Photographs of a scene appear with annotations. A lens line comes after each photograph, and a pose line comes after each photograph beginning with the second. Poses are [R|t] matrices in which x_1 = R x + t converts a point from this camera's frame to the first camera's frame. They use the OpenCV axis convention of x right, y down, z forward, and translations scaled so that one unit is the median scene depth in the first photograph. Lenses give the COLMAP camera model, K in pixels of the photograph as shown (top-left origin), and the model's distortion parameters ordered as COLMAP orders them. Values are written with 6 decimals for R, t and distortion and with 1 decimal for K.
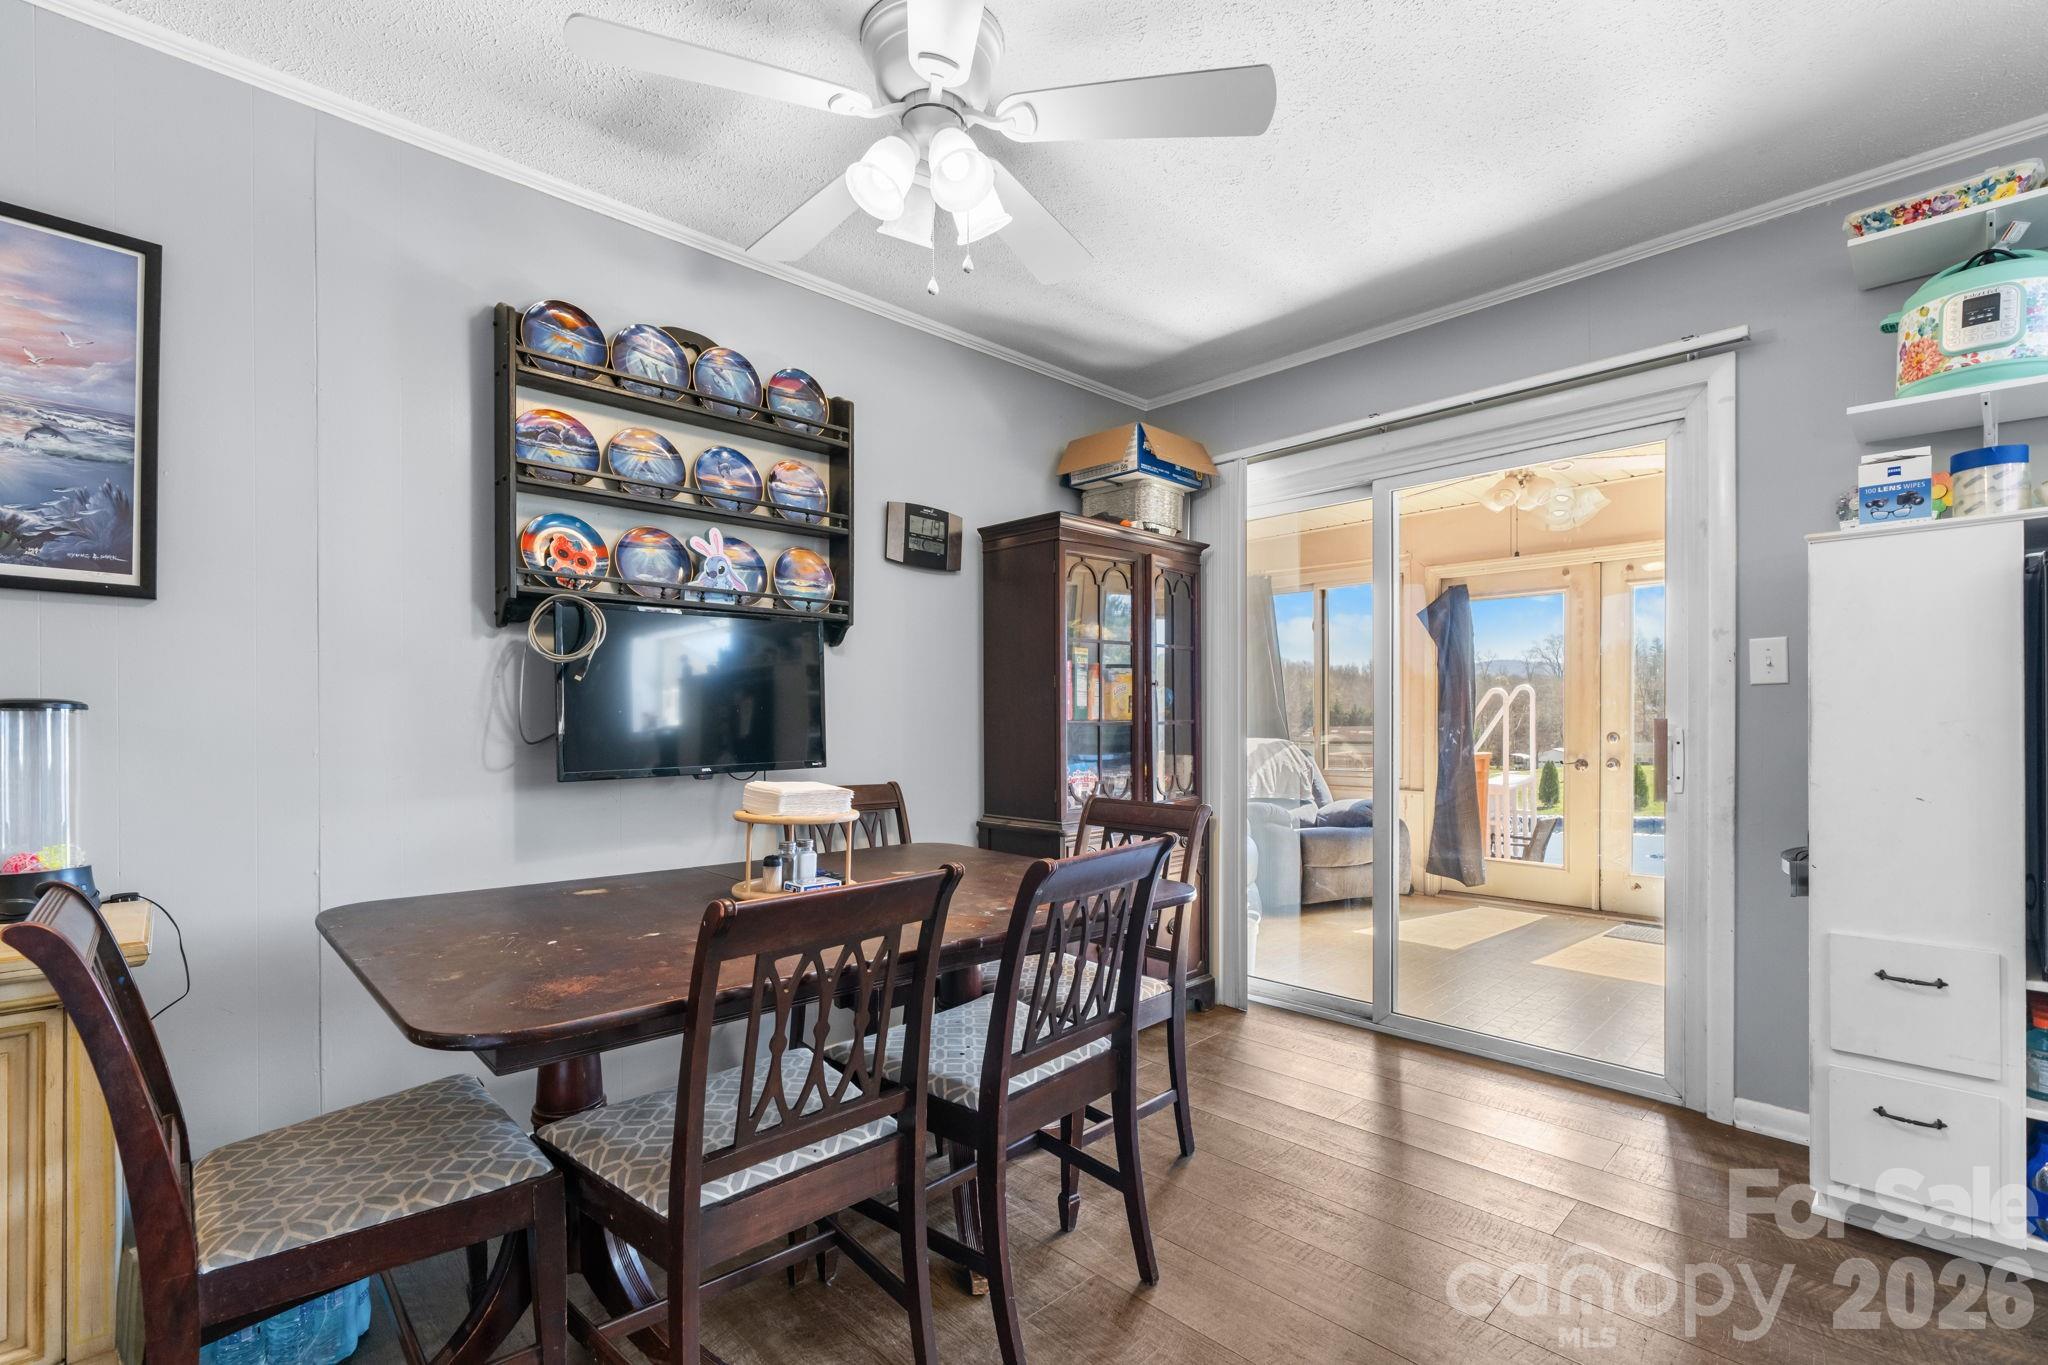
lens RADIAL K [[891.8, 0, 994.7], [0, 891.8, 701.7], [0, 0, 1]] dist [0.000355, 0.000360]
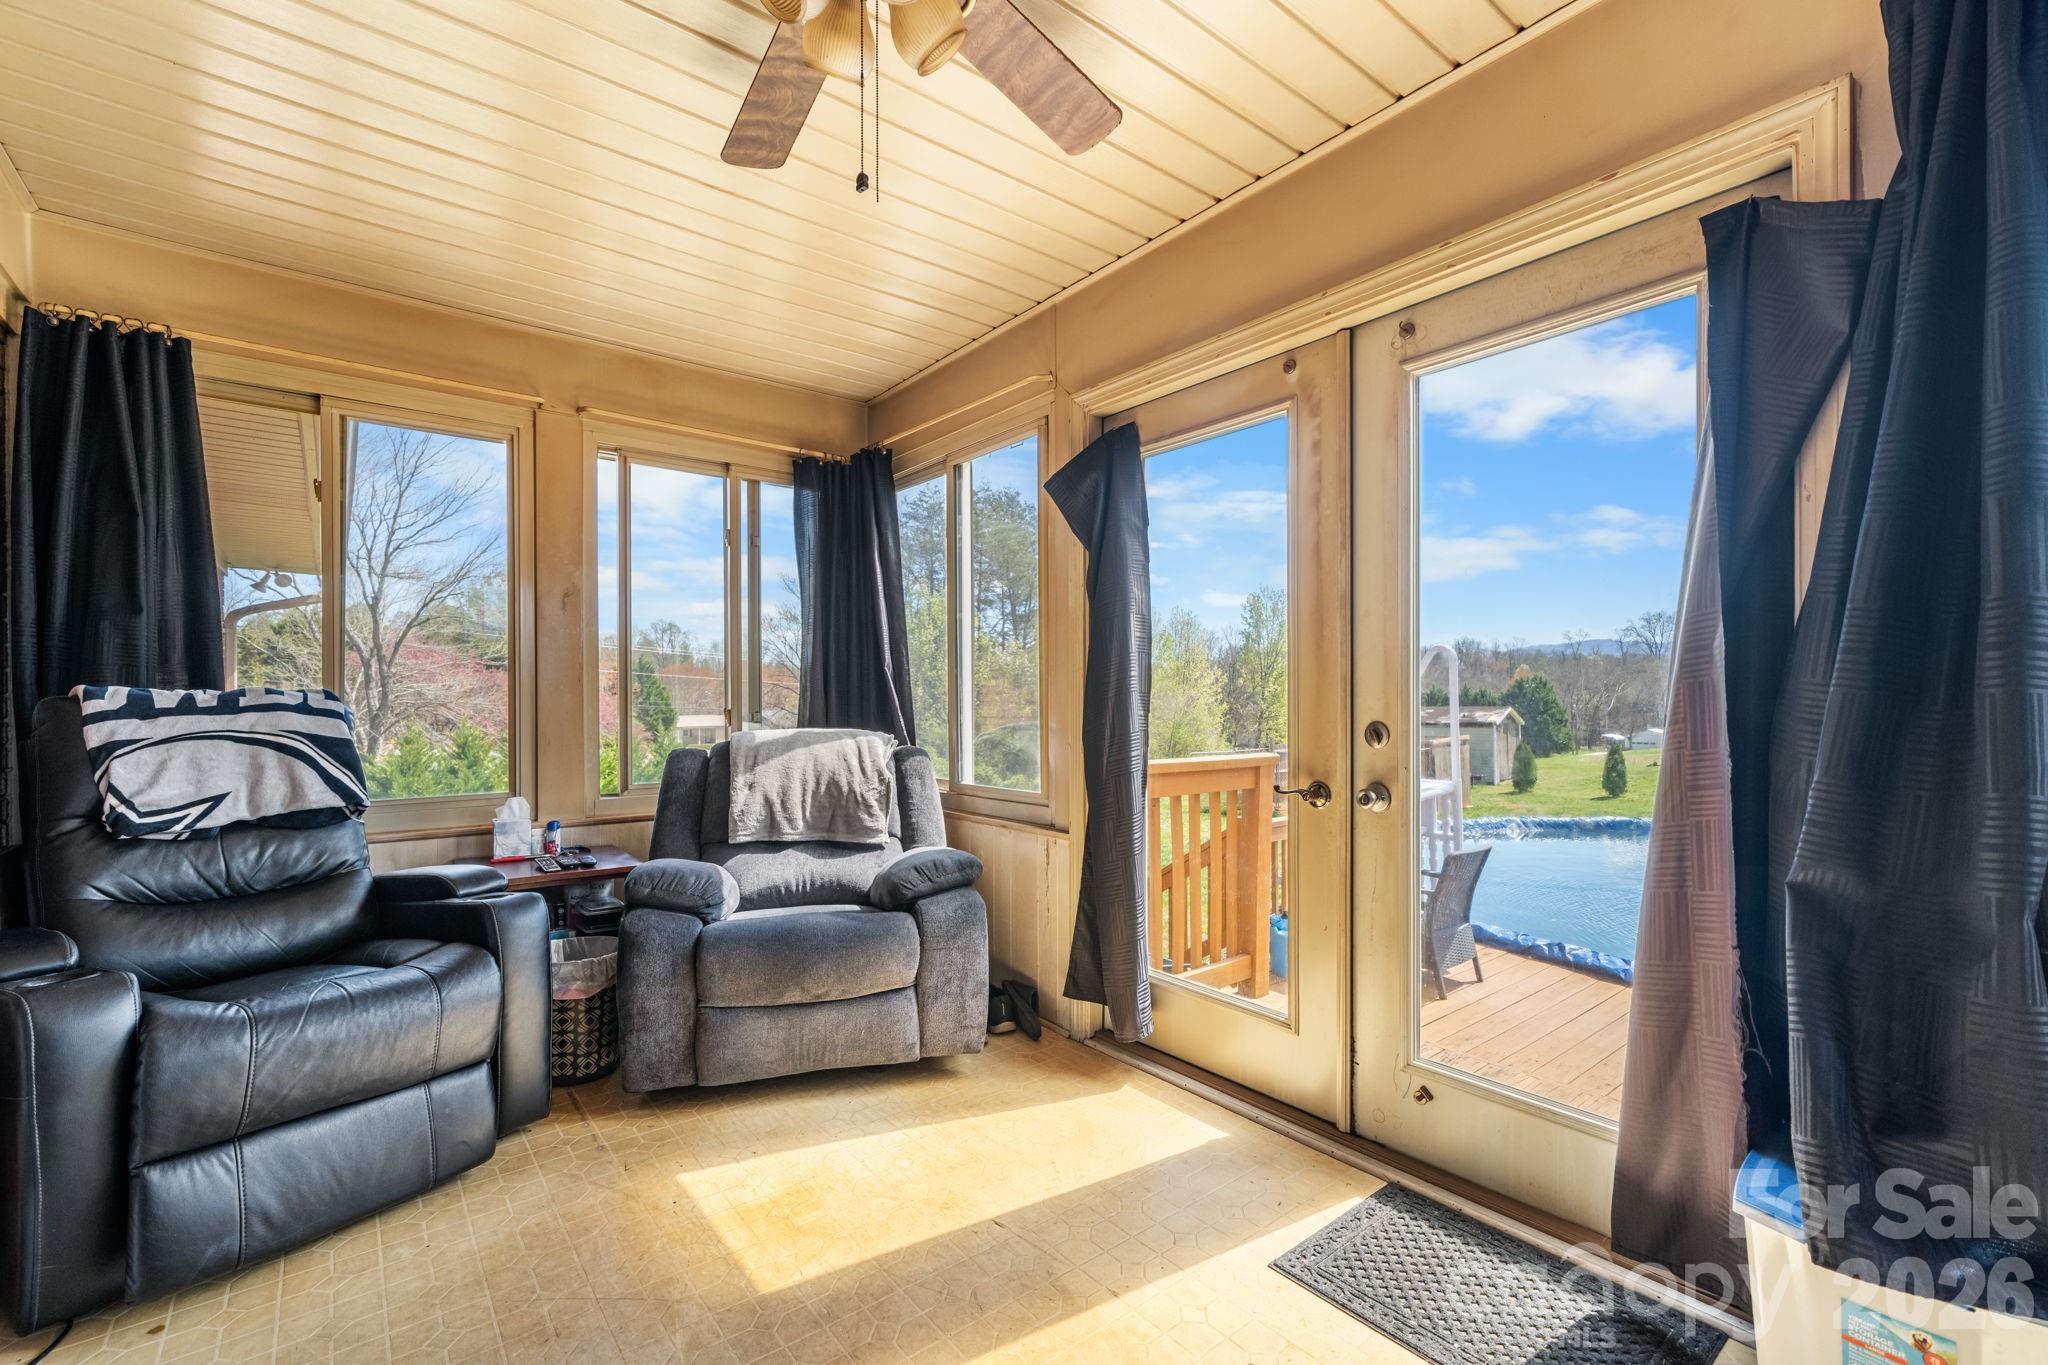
lens RADIAL K [[849.0, 0, 1018.4], [0, 849.0, 687.7], [0, 0, 1]] dist [0.001513, 0.000063]
pose [[0.996603, -0.002140, -0.082333, 0.540340], [0.002574, 0.999983, 0.005170, 0.015409], [0.082321, -0.005365, 0.996591, 0.563322]]
